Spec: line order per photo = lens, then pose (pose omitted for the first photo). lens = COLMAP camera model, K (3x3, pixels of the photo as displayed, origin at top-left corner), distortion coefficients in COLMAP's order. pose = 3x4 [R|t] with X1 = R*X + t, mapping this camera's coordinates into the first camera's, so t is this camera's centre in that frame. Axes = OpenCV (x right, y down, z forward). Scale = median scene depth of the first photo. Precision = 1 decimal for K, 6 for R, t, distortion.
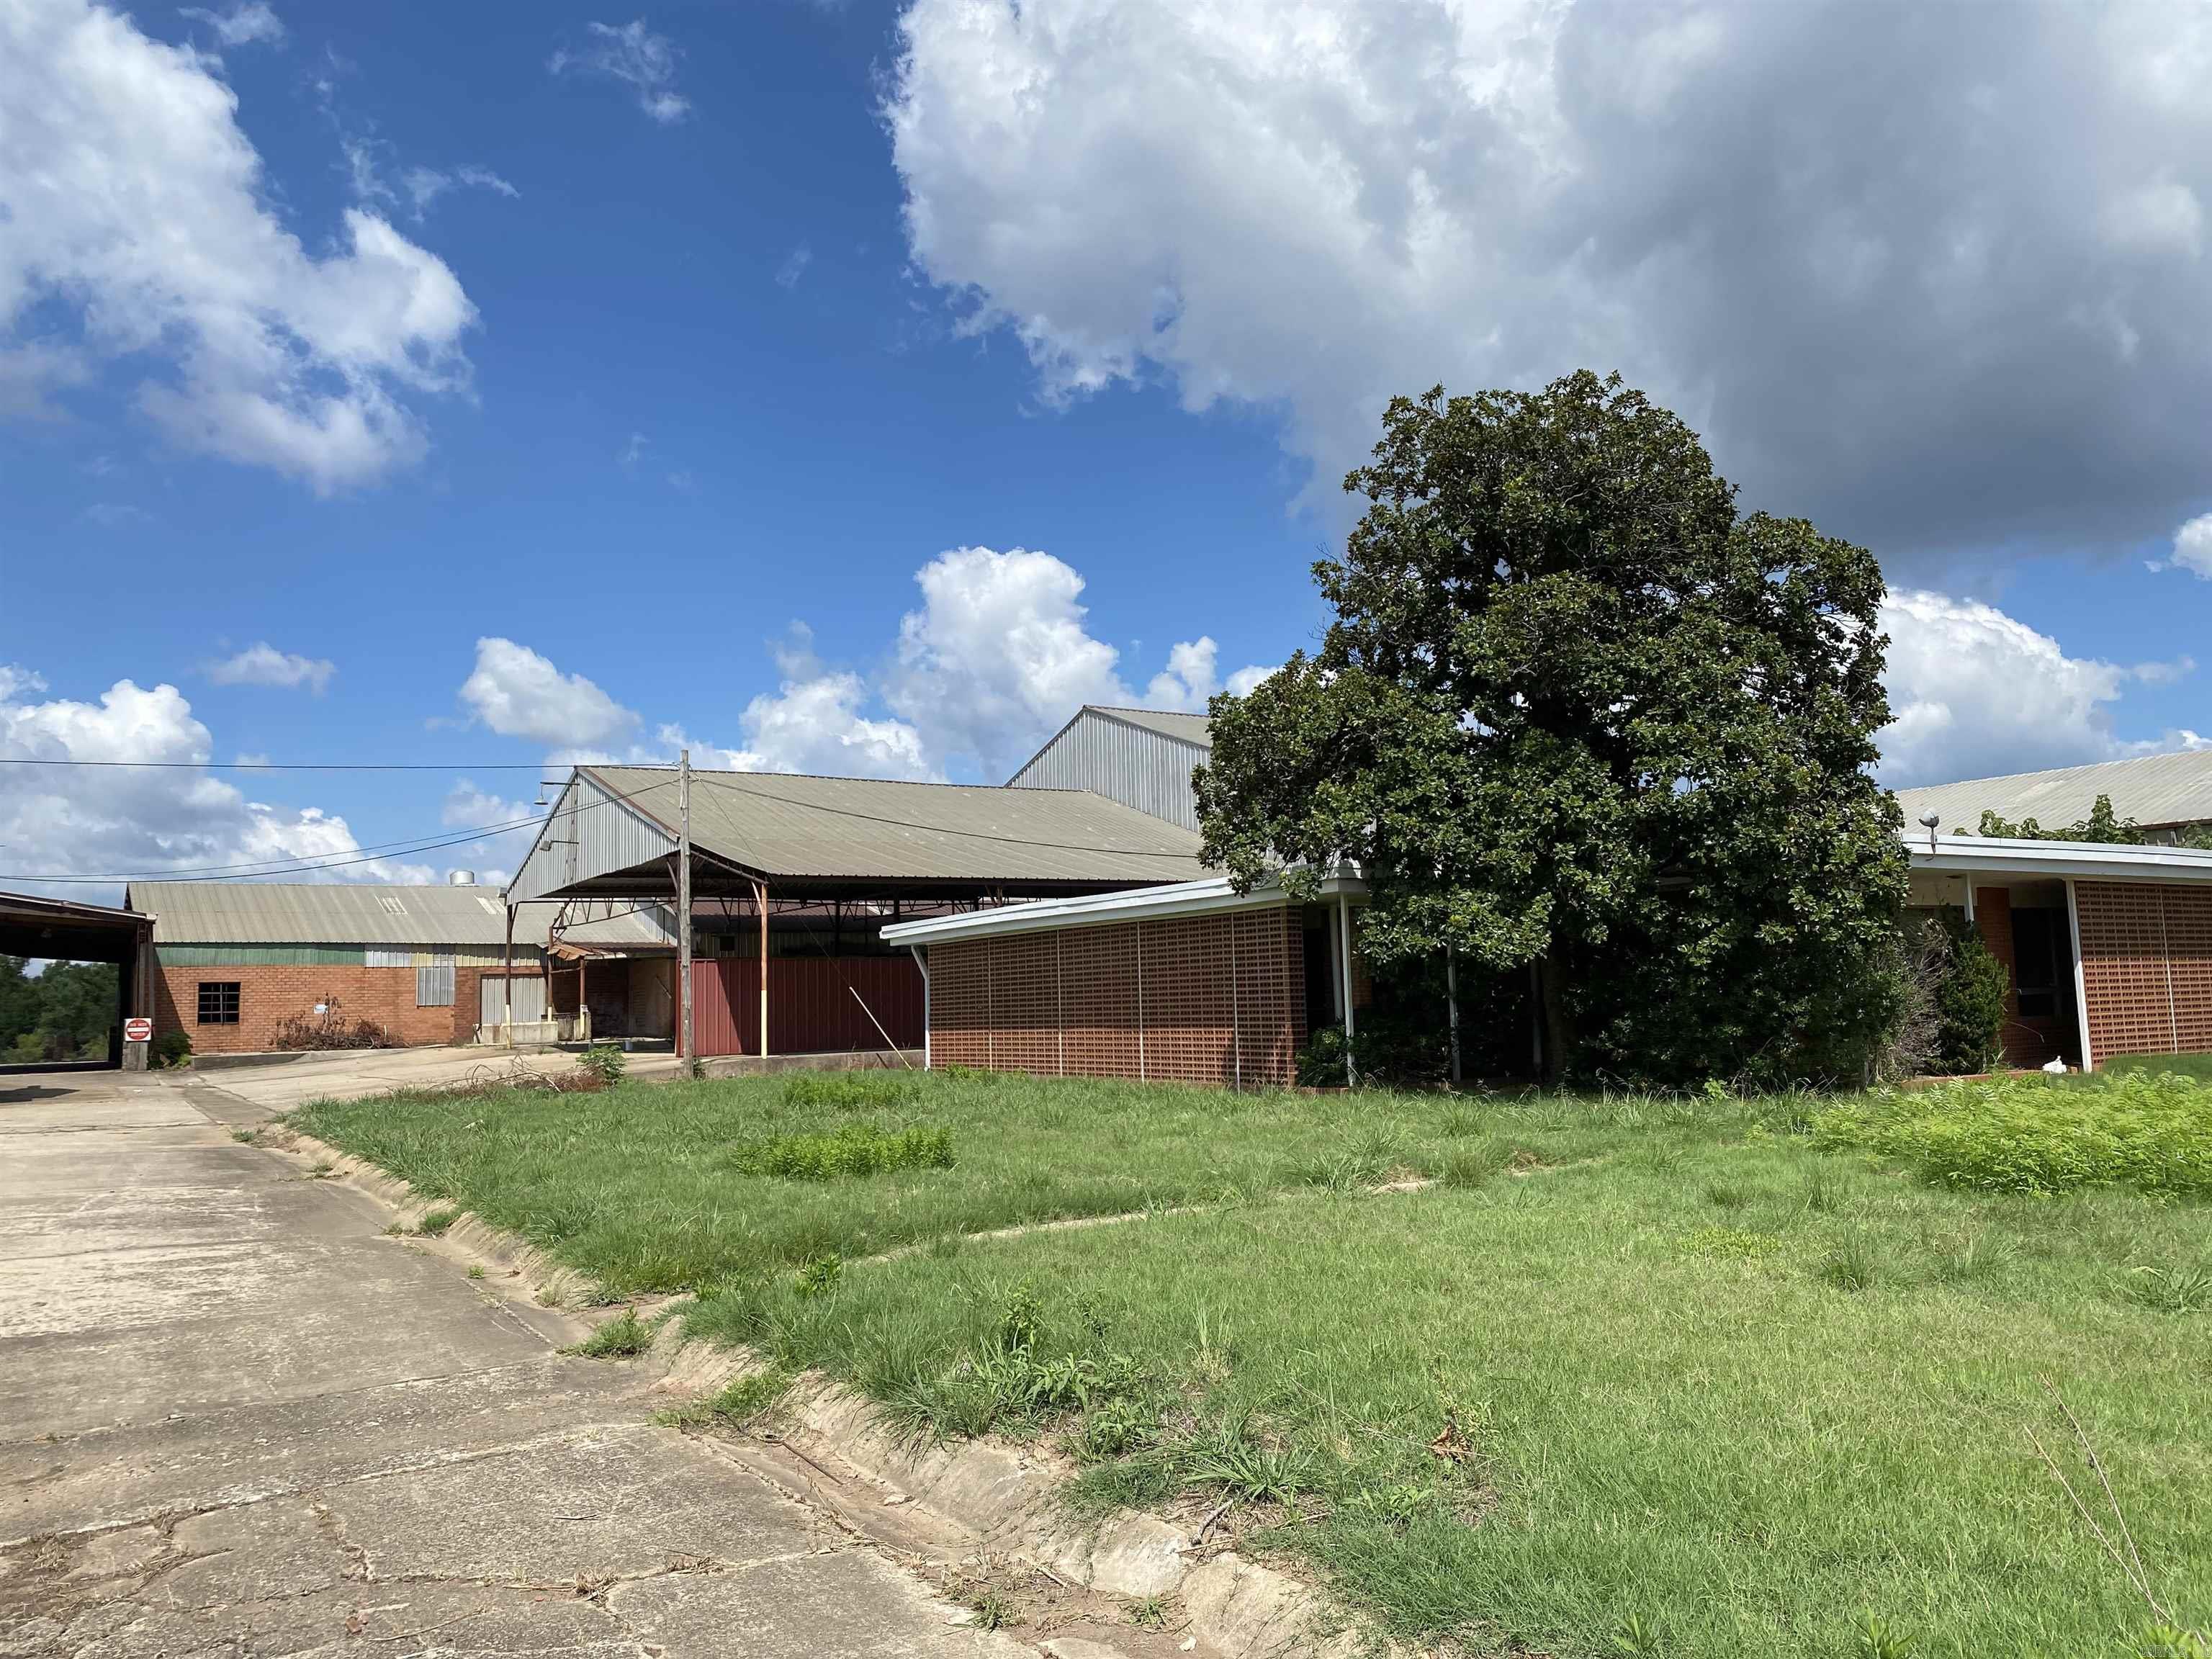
lens RADIAL K [[1702.6, 0, 1093.5], [0, 1702.6, 831.2], [0, 0, 1]] dist [0.033649, -0.020402]
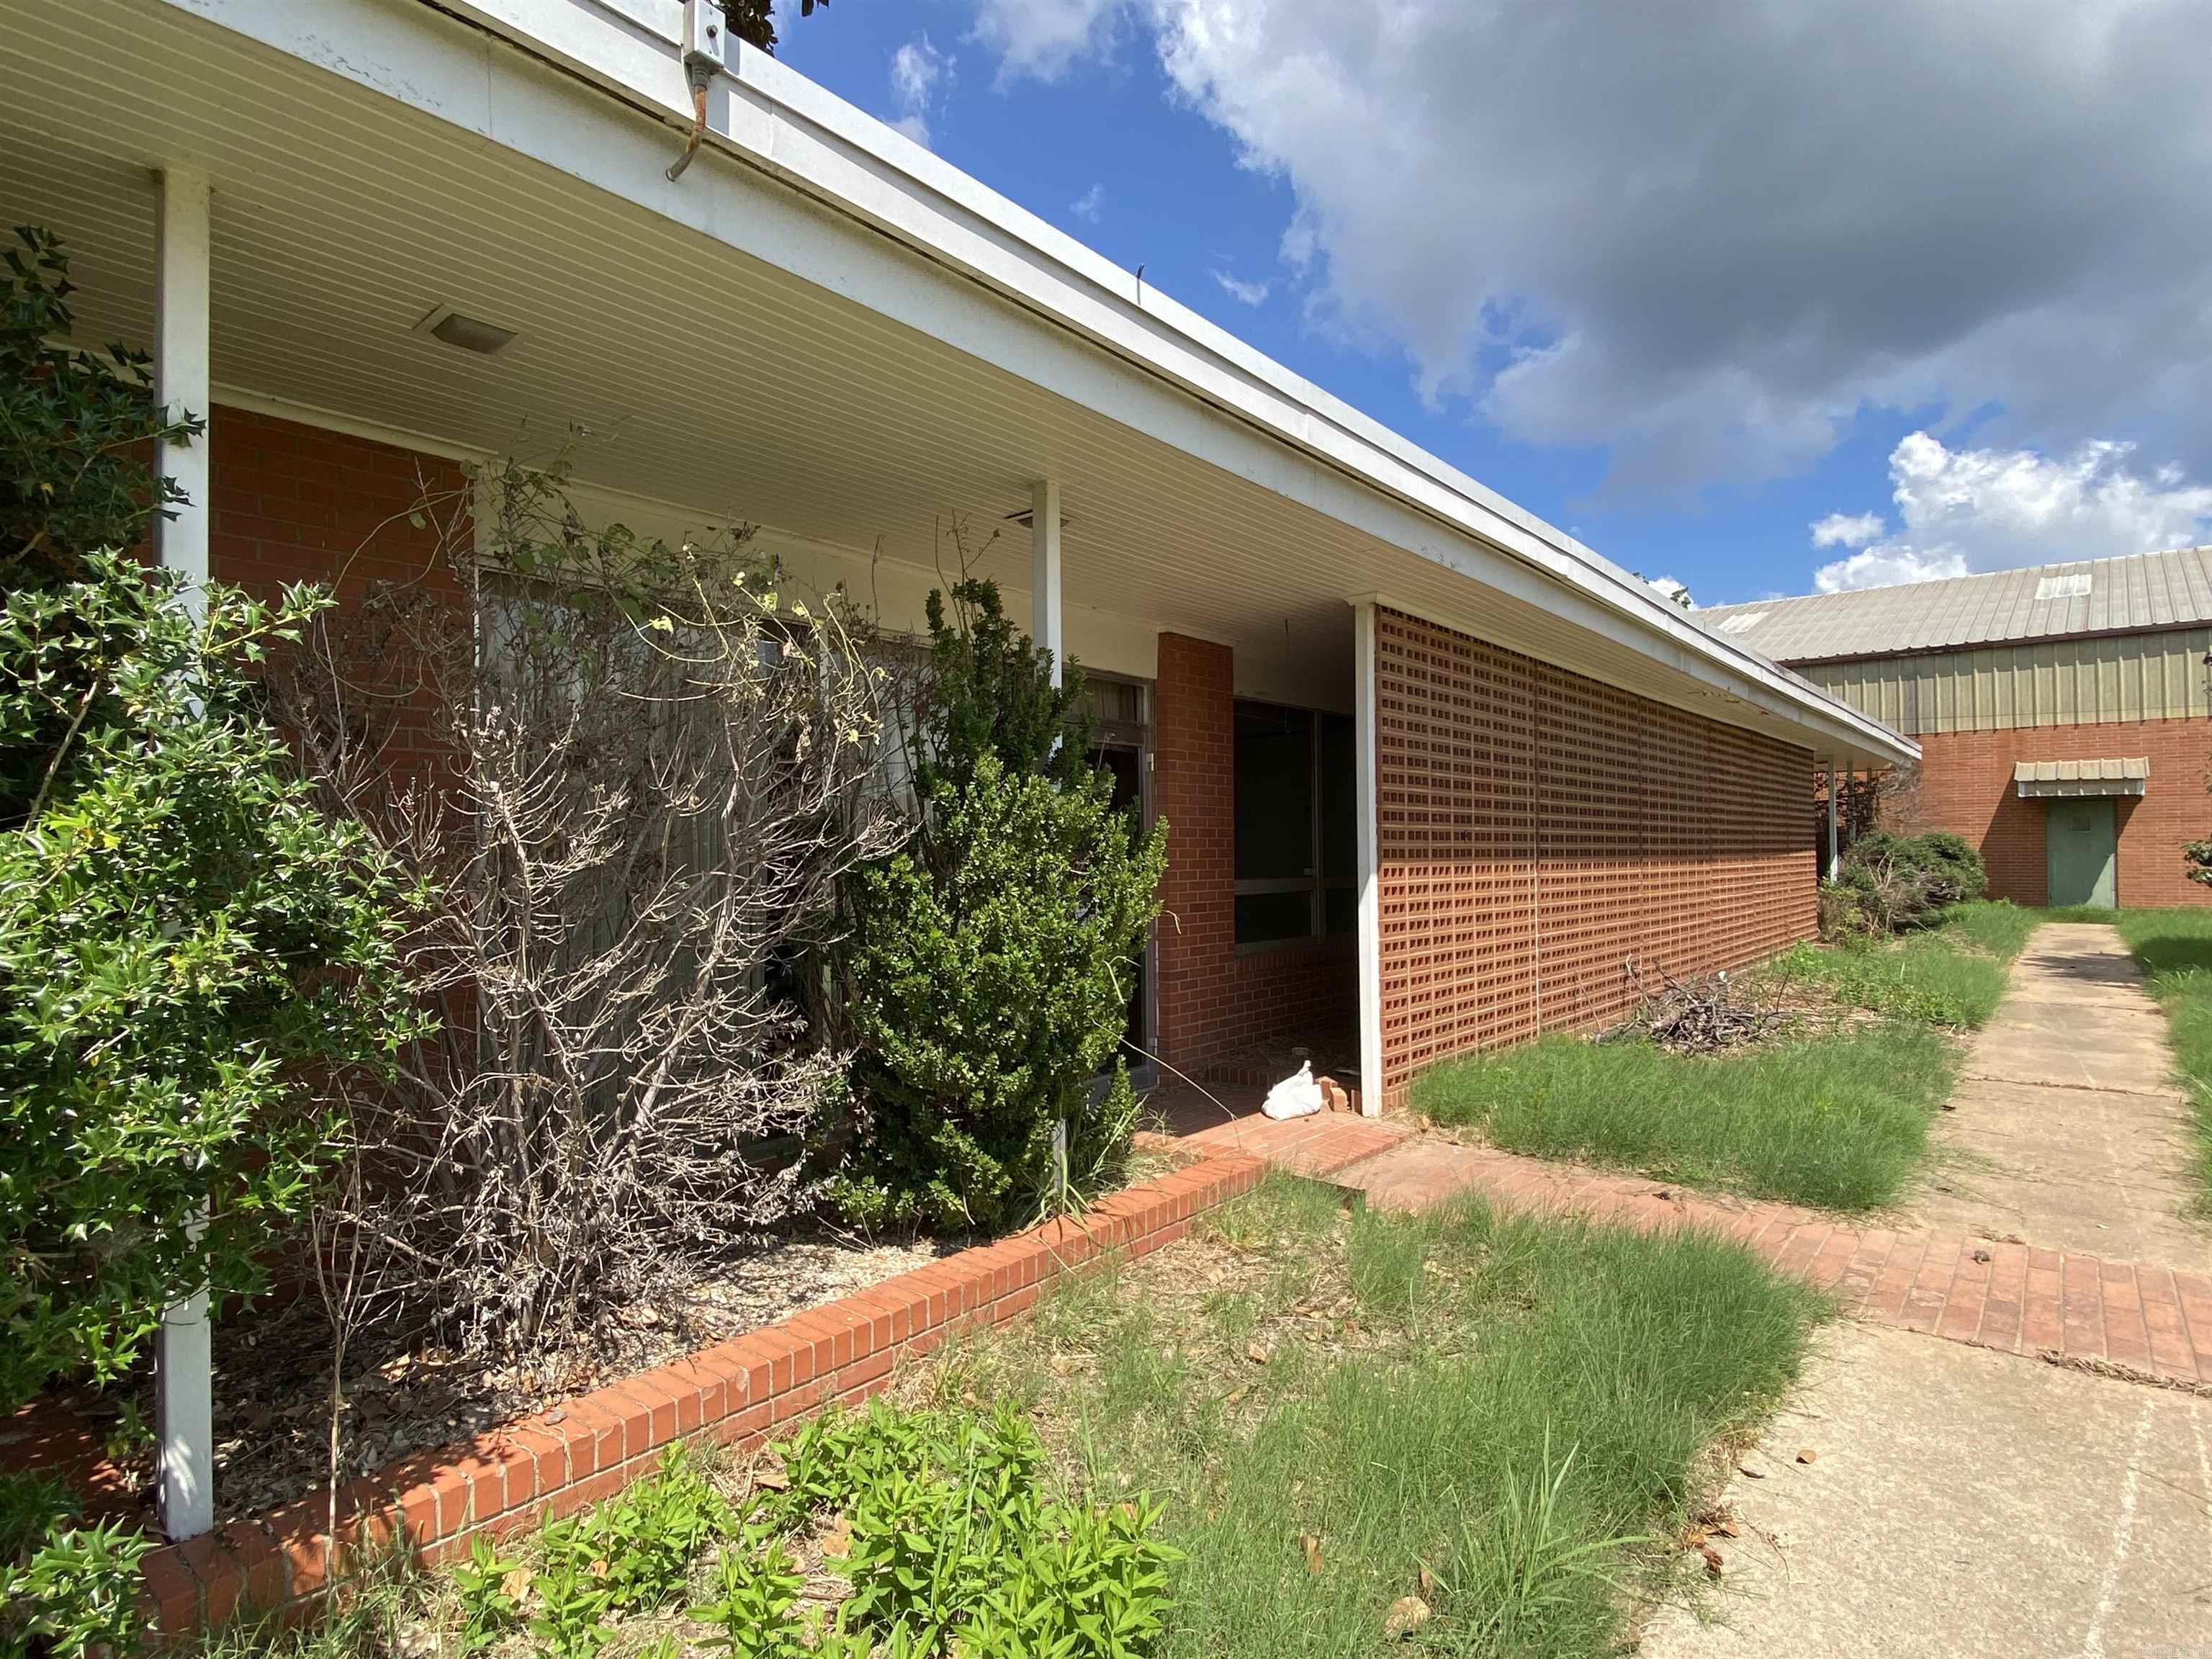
lens RADIAL K [[1168.2, 0, 1106.0], [0, 1168.2, 829.5], [0, 0, 1]] dist [0.000217, 0.000001]
pose [[0.948016, 0.027602, 0.317025, 0.414649], [-0.053823, 0.995786, 0.074252, 0.059448], [-0.313639, -0.087455, 0.945506, 0.735715]]
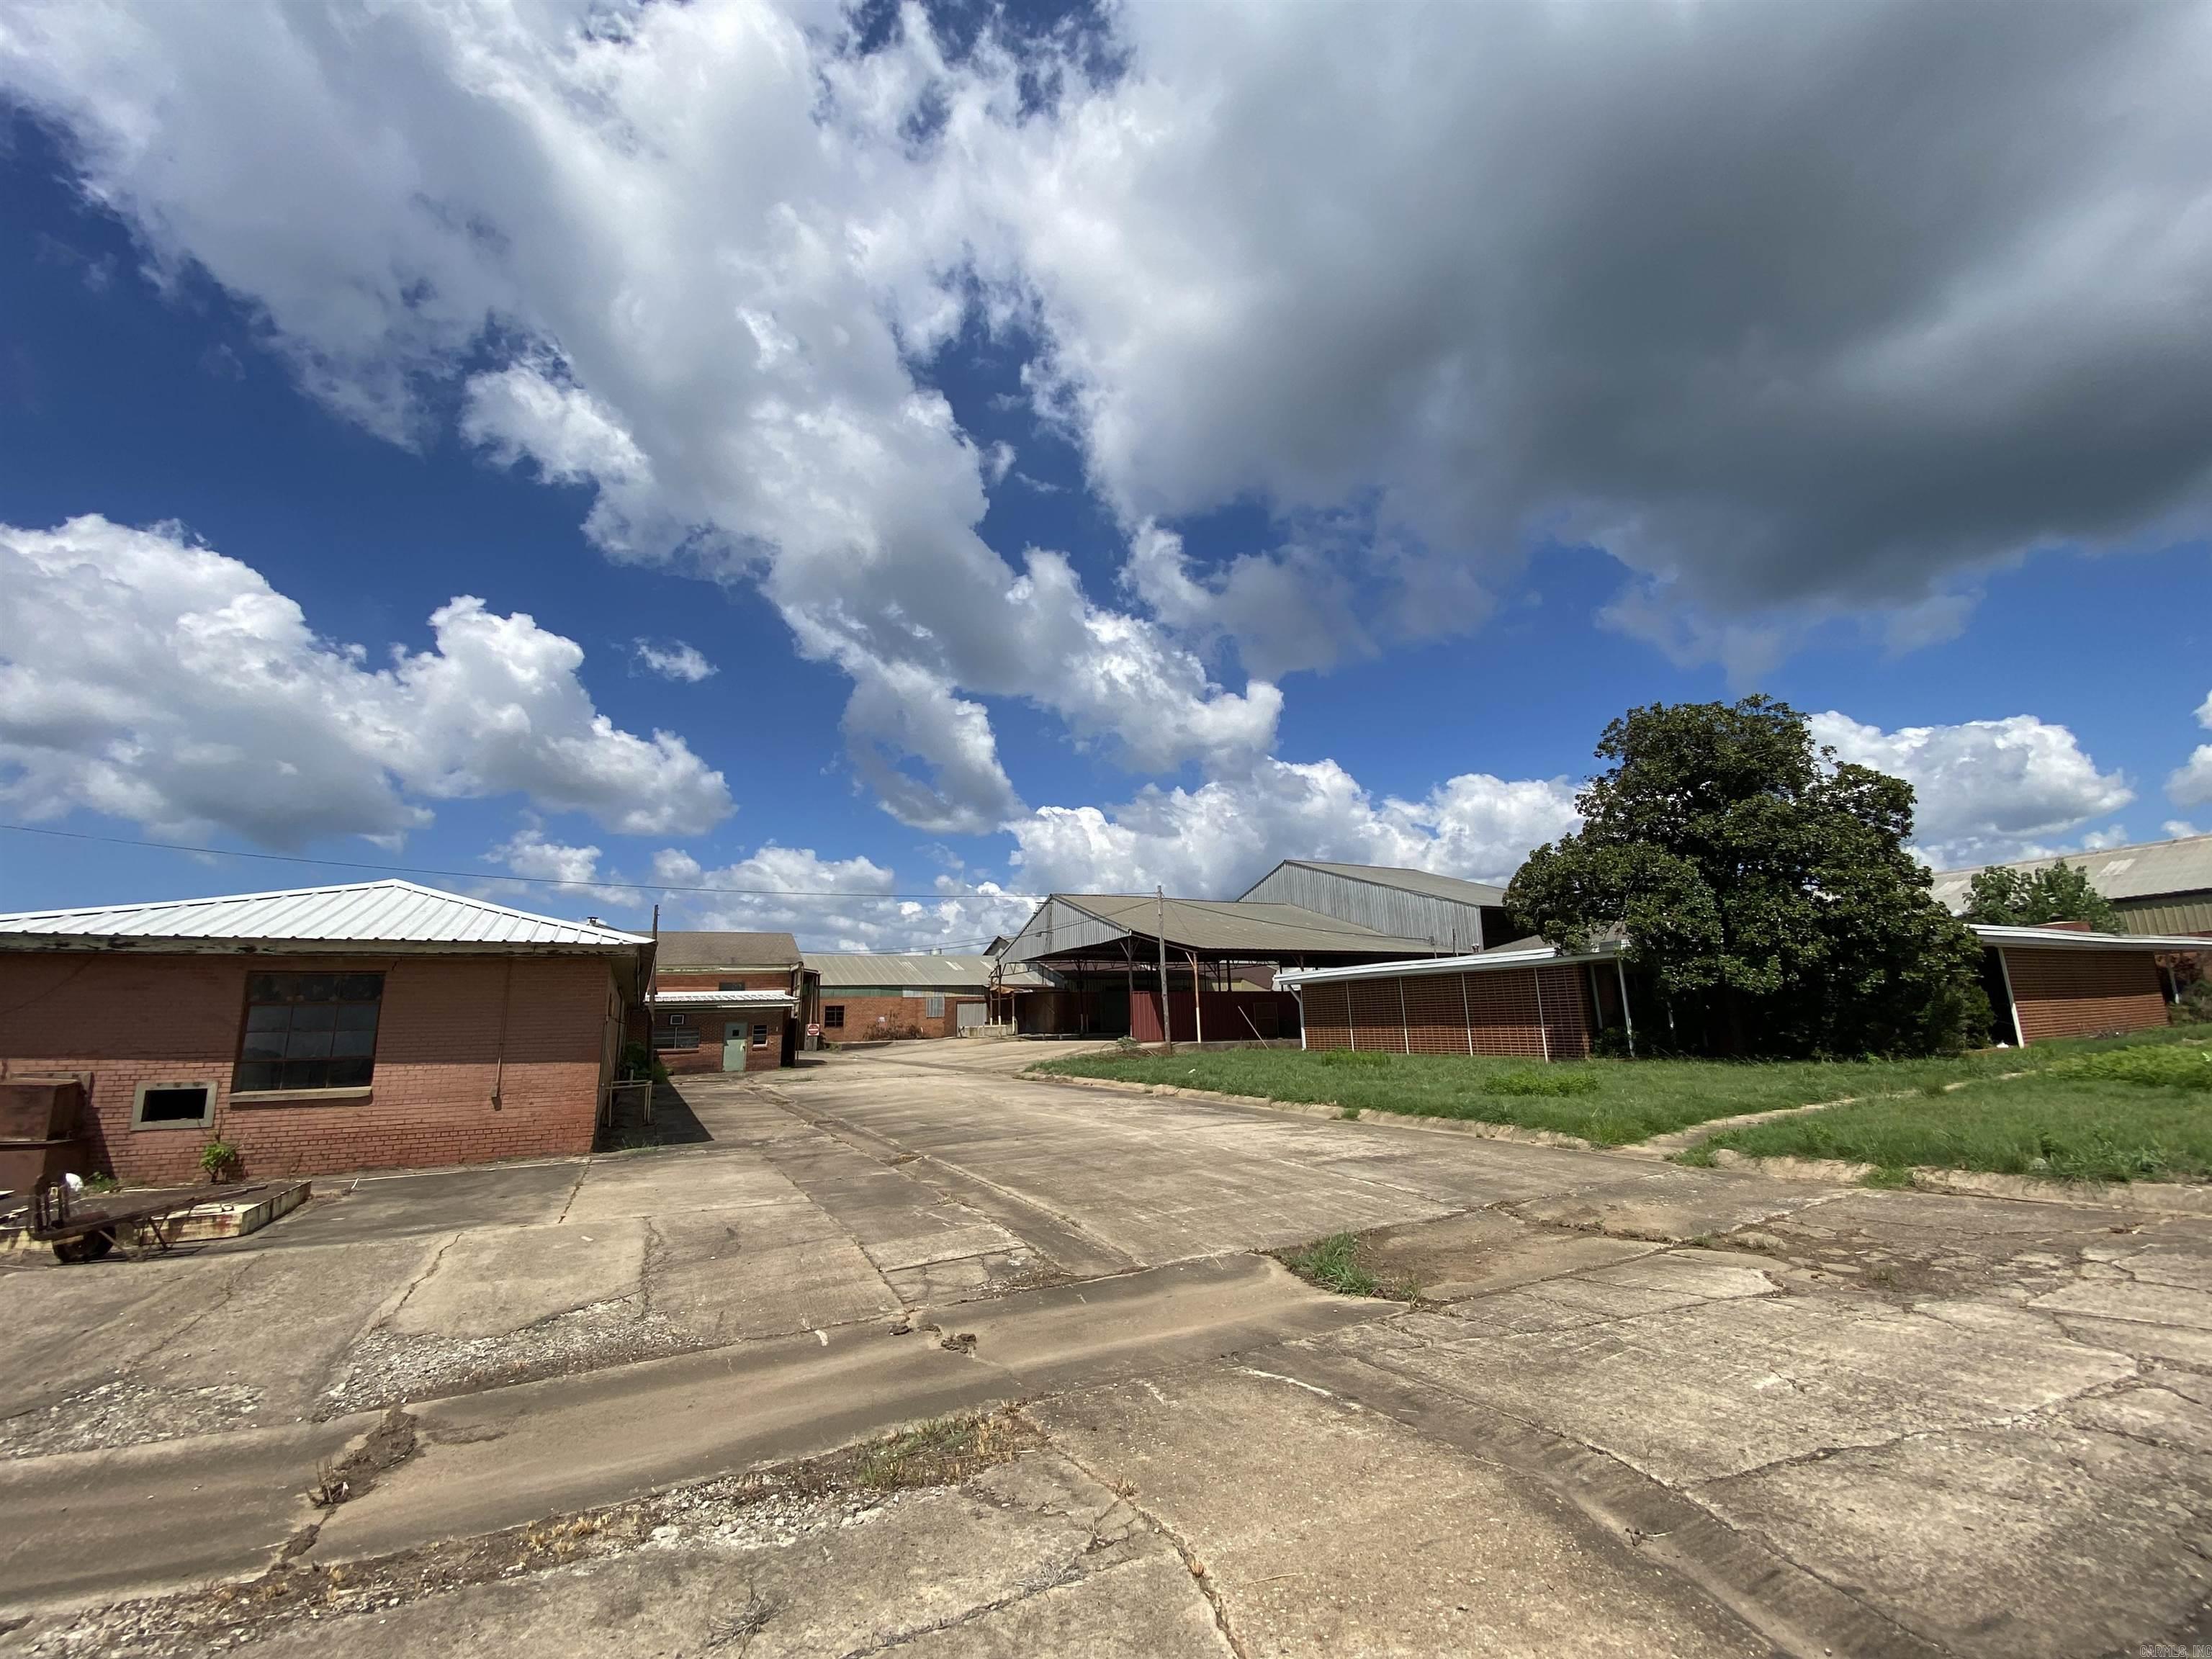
lens RADIAL K [[901.6, 0, 1106.0], [0, 901.6, 829.5], [0, 0, 1]] dist [0.019926, -0.018740]
pose [[0.997007, -0.015701, -0.075695, -0.333612], [0.007594, 0.994314, -0.106220, -0.002473], [0.076932, 0.105327, 0.991457, -0.085320]]
